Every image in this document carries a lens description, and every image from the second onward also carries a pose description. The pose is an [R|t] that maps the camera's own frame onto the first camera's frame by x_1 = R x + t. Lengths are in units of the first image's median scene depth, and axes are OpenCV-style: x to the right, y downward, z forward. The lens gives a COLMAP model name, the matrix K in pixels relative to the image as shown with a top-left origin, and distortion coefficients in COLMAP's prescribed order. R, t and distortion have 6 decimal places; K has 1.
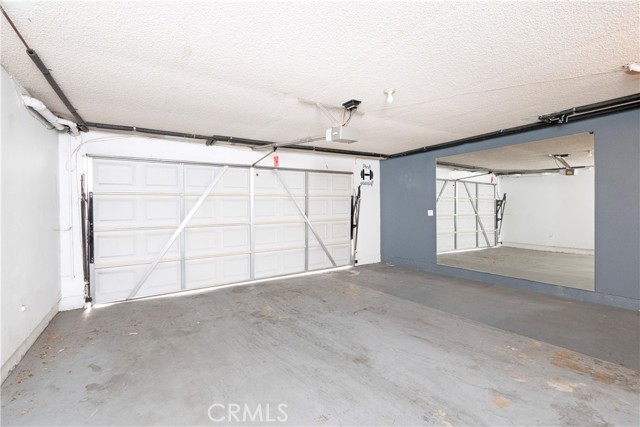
lens RADIAL K [[294.1, 0, 320.0], [0, 294.1, 213.5], [0, 0, 1]] dist [-0.011052, 0.000075]
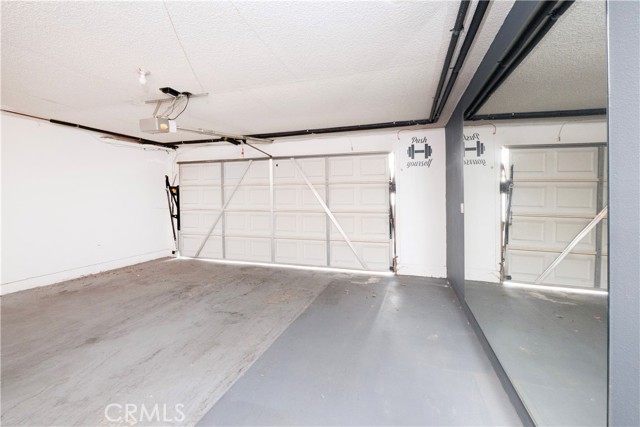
lens RADIAL K [[282.2, 0, 303.8], [0, 282.2, 202.0], [0, 0, 1]] dist [-0.000627, -0.000129]
pose [[0.624641, 0.027321, -0.780434, 0.869394], [-0.021587, 0.999610, 0.017716, -0.025466], [0.780614, 0.005781, 0.624987, 0.588587]]
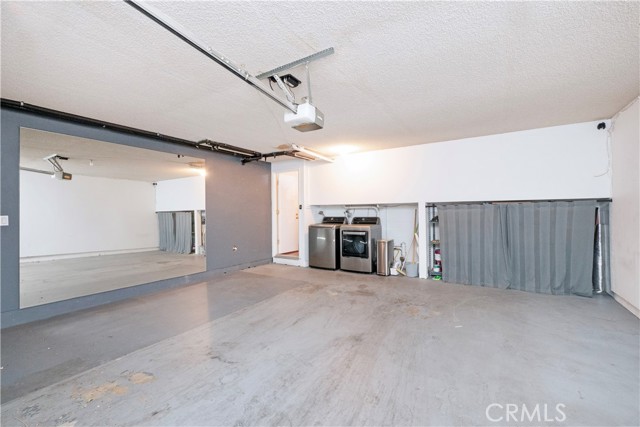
lens RADIAL K [[278.2, 0, 320.0], [0, 278.2, 213.5], [0, 0, 1]] dist [0.000197, -0.000008]
pose [[-0.428492, 0.016791, 0.903390, -0.489179], [0.028425, 0.999583, -0.005097, 0.006953], [-0.903098, 0.023495, -0.428790, 0.976456]]
